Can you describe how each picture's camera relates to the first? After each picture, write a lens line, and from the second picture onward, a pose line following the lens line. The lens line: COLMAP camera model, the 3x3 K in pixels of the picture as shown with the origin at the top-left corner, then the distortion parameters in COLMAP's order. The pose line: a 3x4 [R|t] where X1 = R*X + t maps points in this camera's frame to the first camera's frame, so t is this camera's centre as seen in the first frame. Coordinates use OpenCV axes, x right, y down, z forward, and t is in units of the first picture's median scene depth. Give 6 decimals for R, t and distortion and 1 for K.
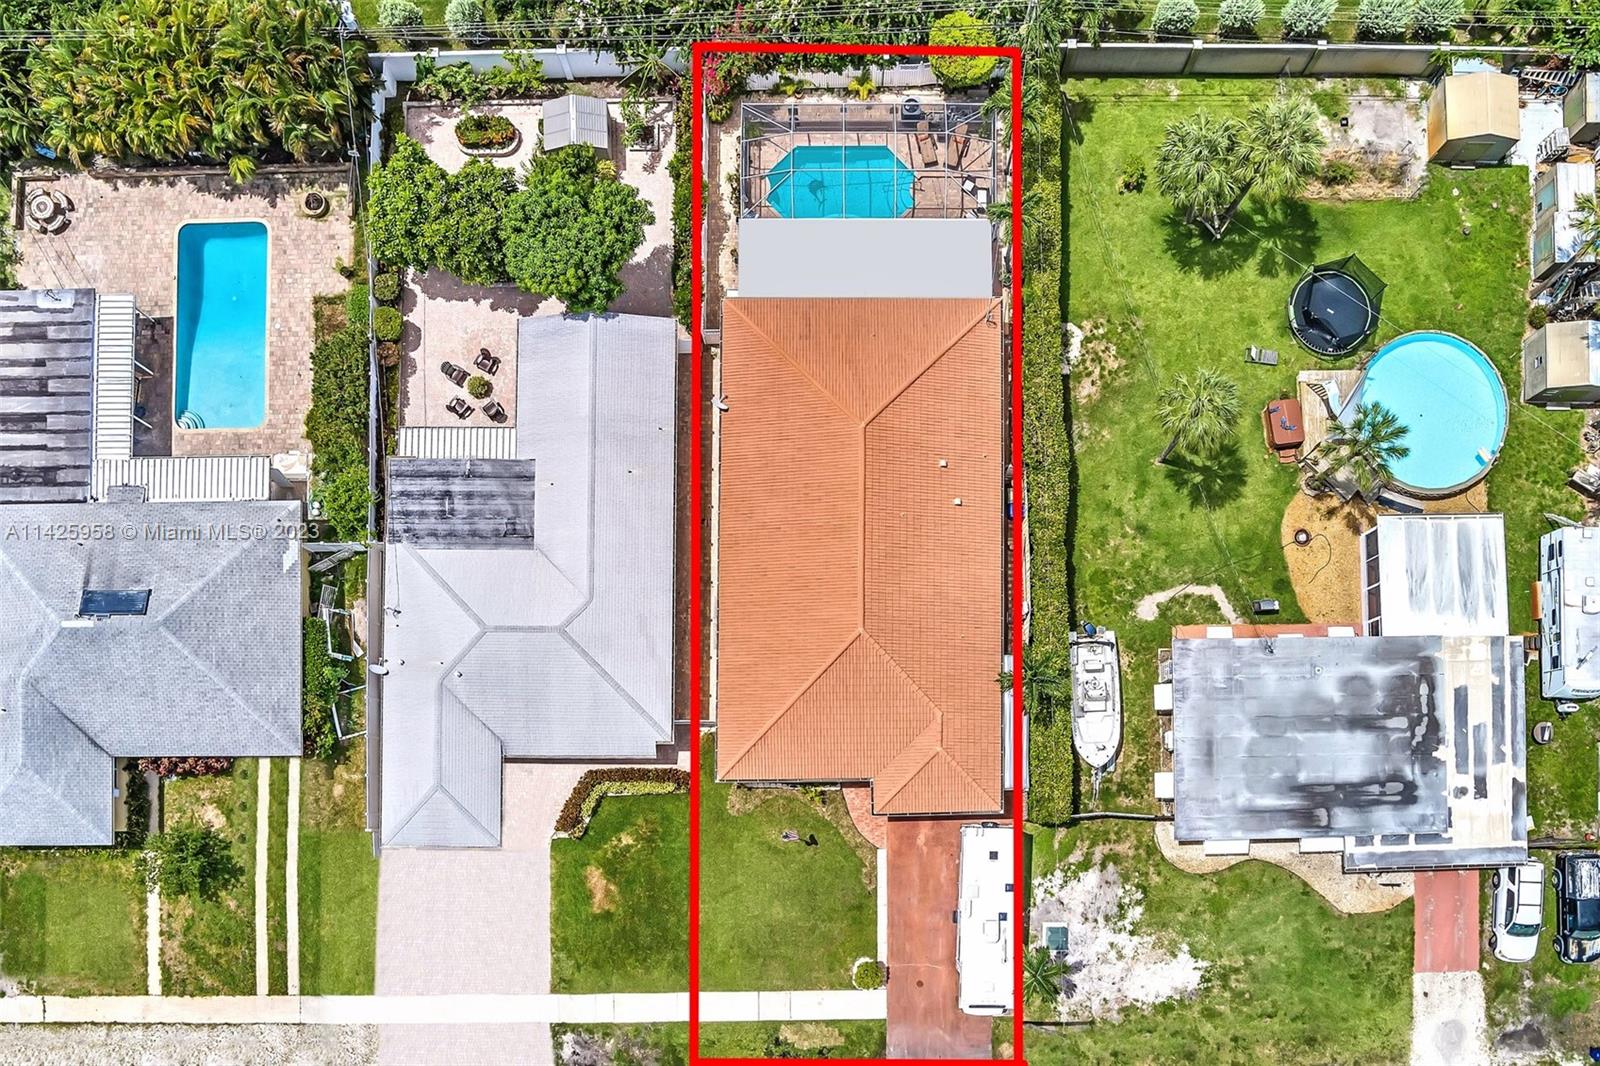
lens RADIAL K [[1257.8, 0, 800.0], [0, 1257.8, 533.0], [0, 0, 1]] dist [-0.053456, 0.002909]
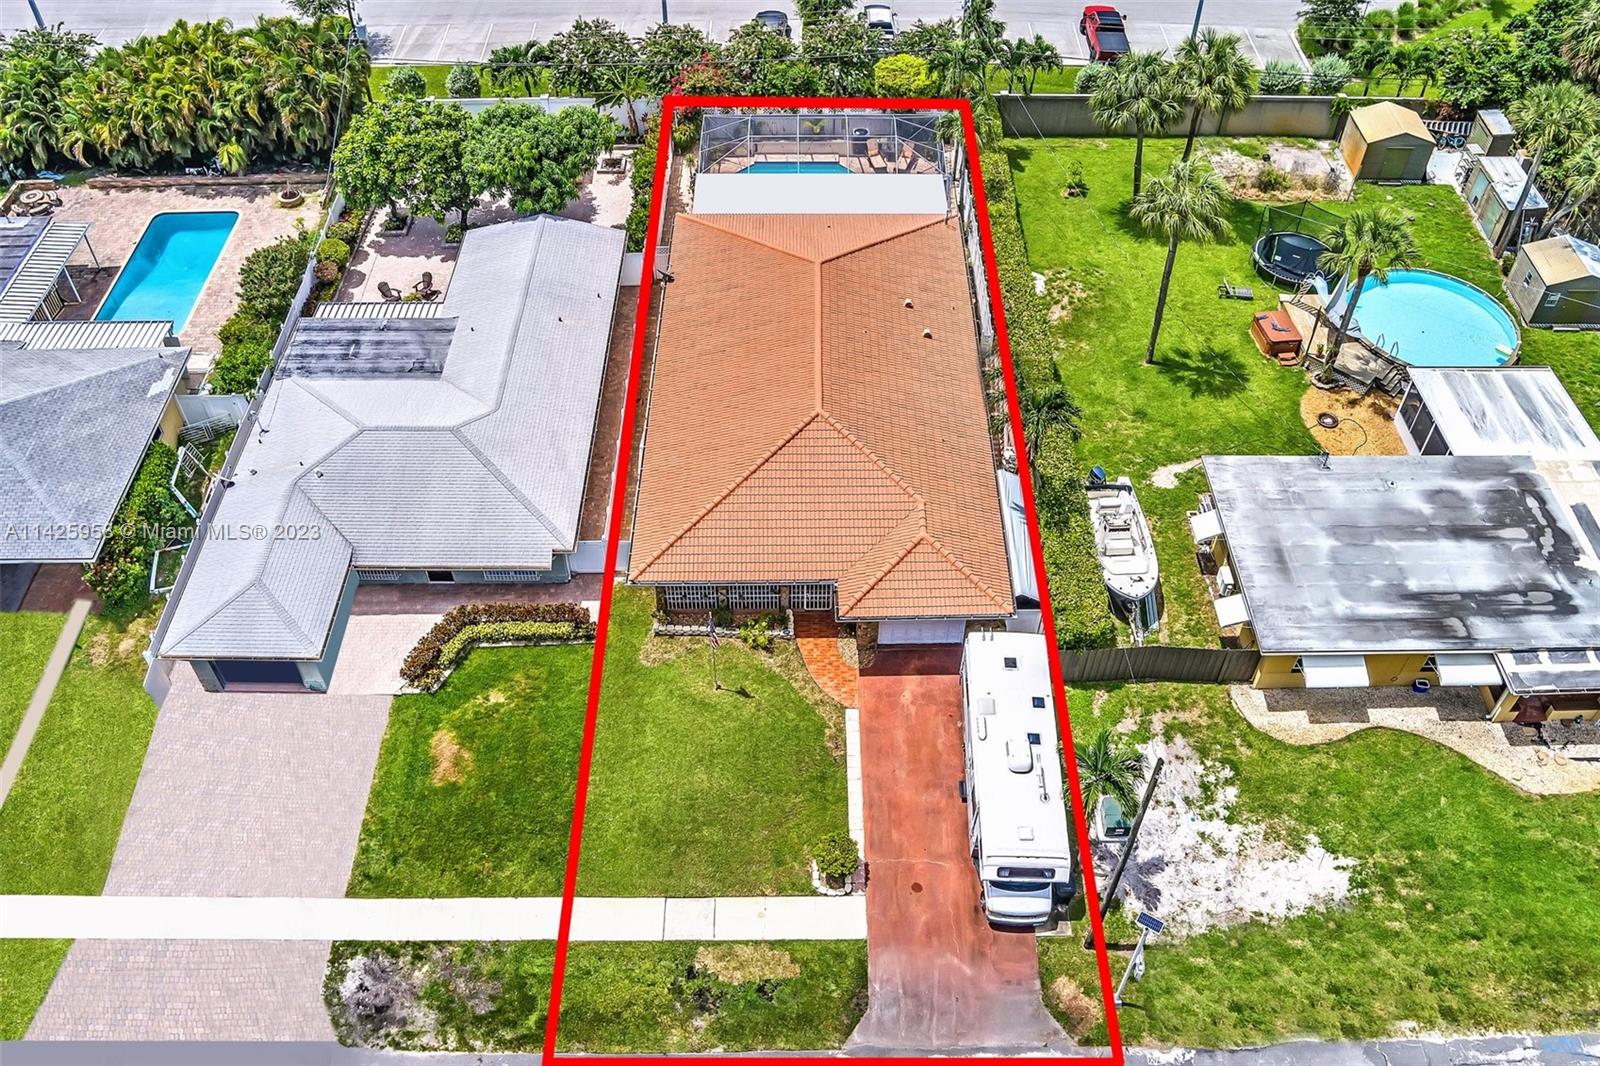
lens RADIAL K [[1147.2, 0, 756.9], [0, 1147.2, 531.7], [0, 0, 1]] dist [-0.062061, 0.022697]
pose [[0.999807, 0.015089, -0.012617, 0.018158], [-0.019569, 0.827797, -0.560687, 0.538698], [0.001984, 0.560825, 0.827932, 0.409675]]
